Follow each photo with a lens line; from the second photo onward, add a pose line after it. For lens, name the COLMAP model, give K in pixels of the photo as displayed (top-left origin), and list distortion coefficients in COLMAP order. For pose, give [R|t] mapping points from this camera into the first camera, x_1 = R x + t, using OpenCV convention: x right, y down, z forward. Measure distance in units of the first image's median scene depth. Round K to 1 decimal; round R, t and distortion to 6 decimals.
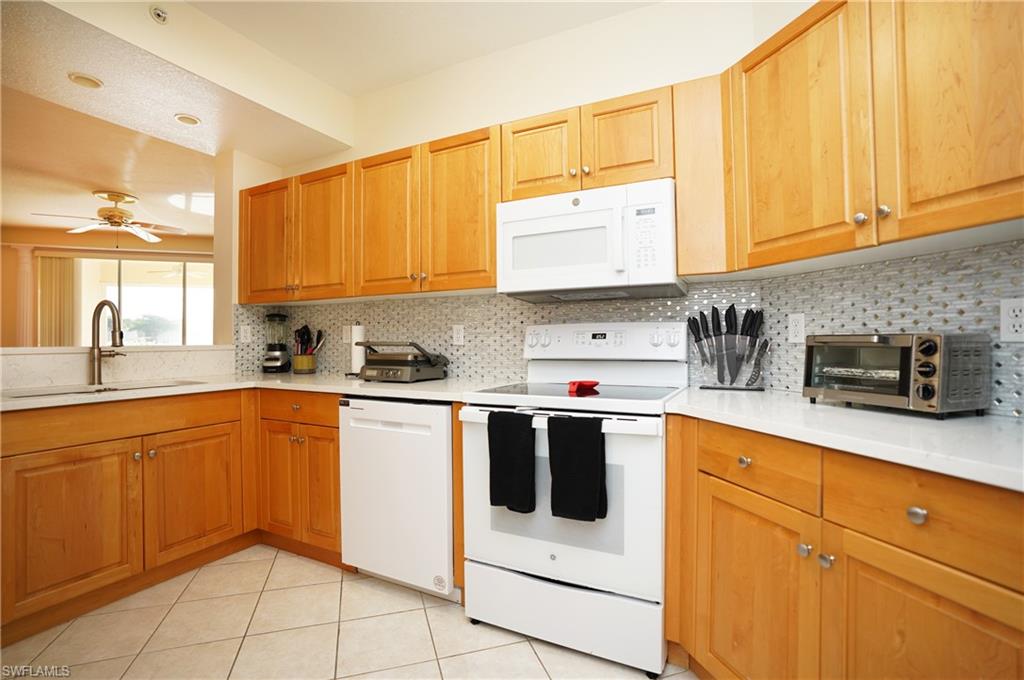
lens RADIAL K [[475.6, 0, 515.9], [0, 475.6, 337.4], [0, 0, 1]] dist [-0.071362, 0.028610]
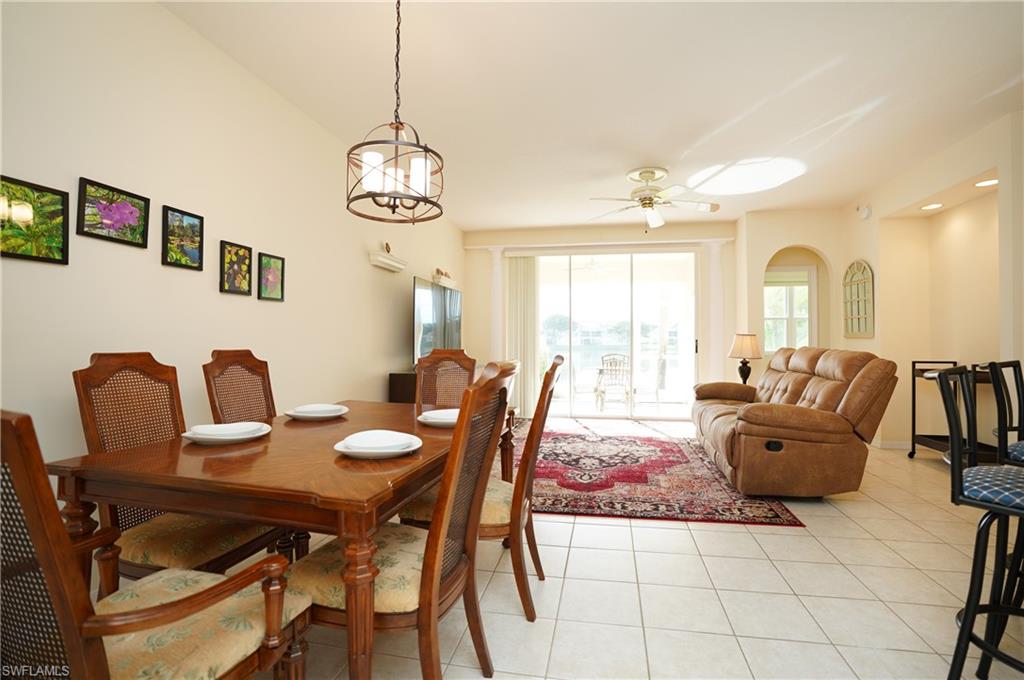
lens RADIAL K [[475.6, 0, 515.9], [0, 475.6, 337.4], [0, 0, 1]] dist [-0.071362, 0.028610]
pose [[0.872484, 0.001372, -0.488642, -1.521560], [-0.000688, 0.999999, 0.001580, 0.009562], [0.488643, -0.001043, 0.872483, 0.204581]]
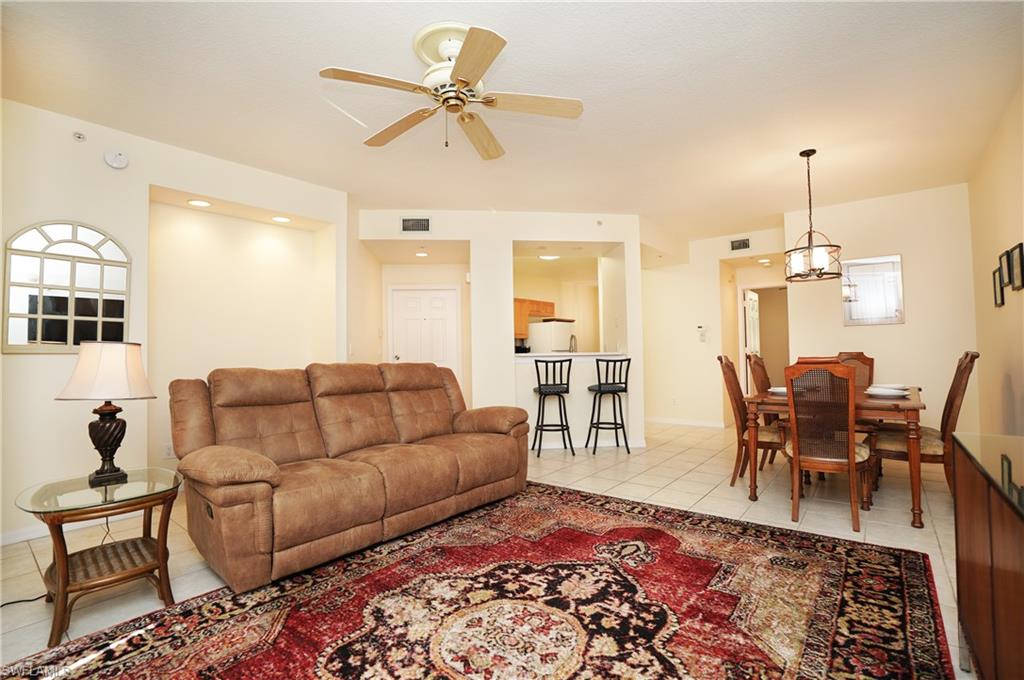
lens RADIAL K [[475.6, 0, 515.9], [0, 475.6, 337.4], [0, 0, 1]] dist [-0.071362, 0.028610]
pose [[-0.545231, 0.037822, 0.837432, -3.043158], [0.012276, 0.999235, -0.037137, 0.031696], [-0.838196, -0.009968, -0.545278, 2.810209]]
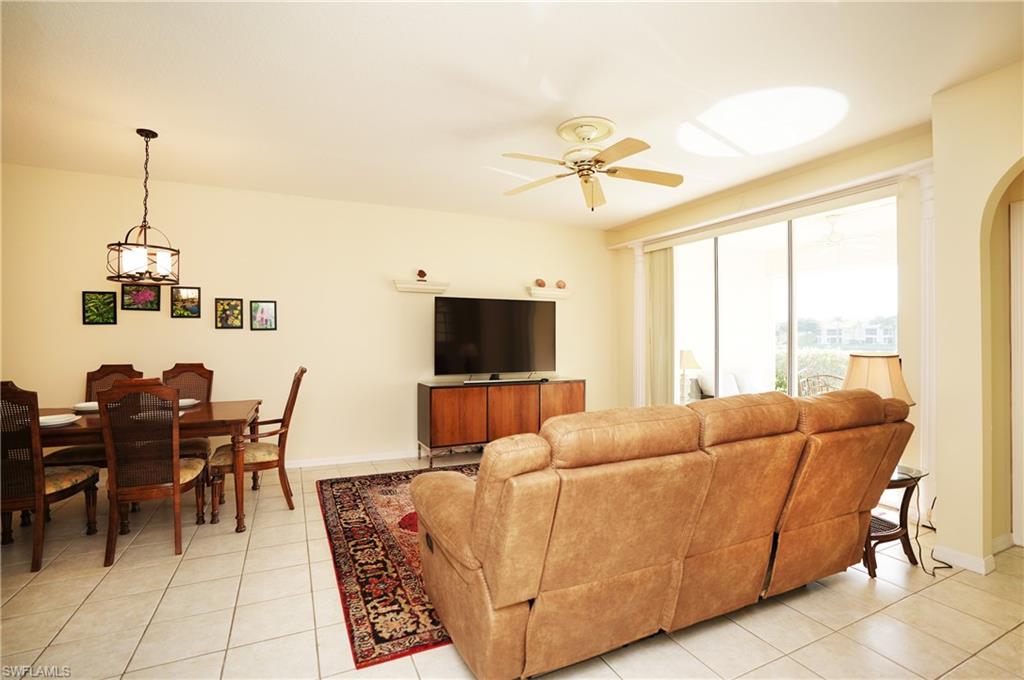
lens RADIAL K [[474.5, 0, 514.7], [0, 474.5, 338.2], [0, 0, 1]] dist [-0.067484, 0.026007]
pose [[0.126173, 0.001163, -0.992008, -0.586209], [0.007940, 0.999966, 0.002182, -0.055881], [0.991976, -0.008152, 0.126160, 1.910922]]
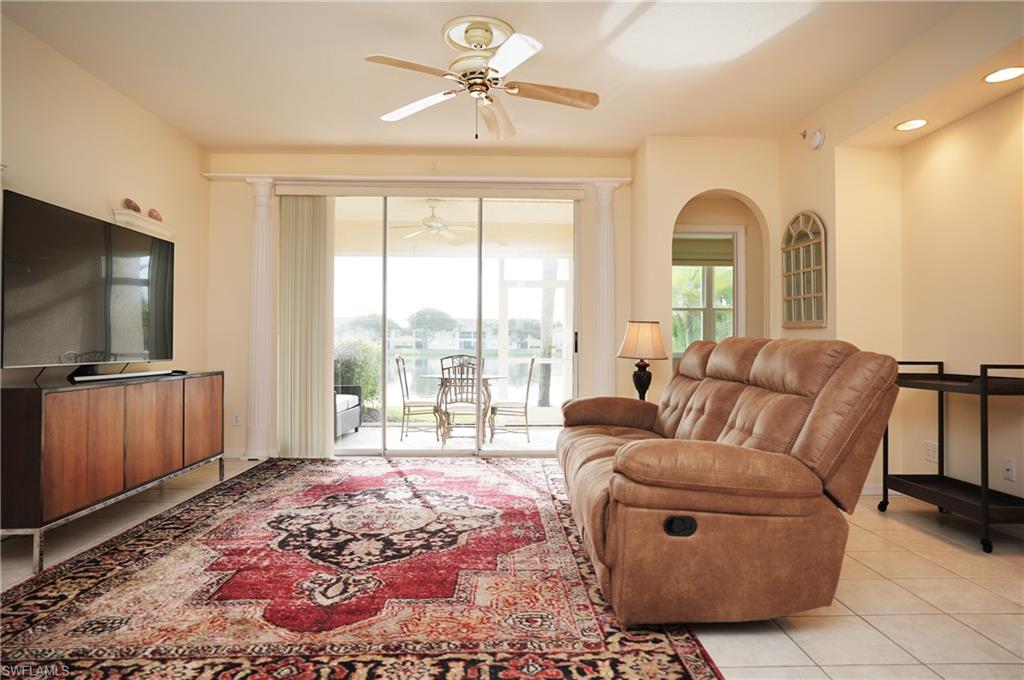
lens RADIAL K [[605.0, 0, 514.0], [0, 605.0, 338.8], [0, 0, 1]] dist [-0.043724, 0.040981]
pose [[0.958712, 0.006266, -0.284310, -1.511427], [-0.006723, 0.999977, -0.000632, 0.060210], [0.284300, 0.002517, 0.958732, 0.887540]]
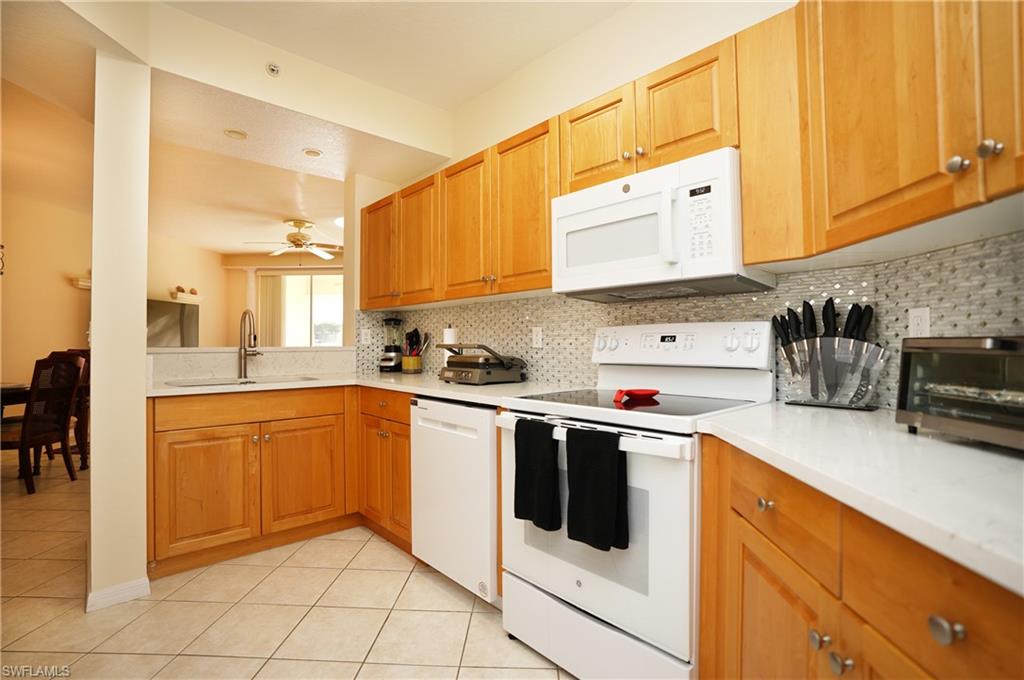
lens RADIAL K [[475.6, 0, 515.9], [0, 475.6, 337.4], [0, 0, 1]] dist [-0.071362, 0.028610]
pose [[0.937786, -0.001017, -0.347211, 0.218587], [-0.000633, 0.999989, -0.004639, -0.000939], [0.347212, 0.004570, 0.937775, 0.088003]]
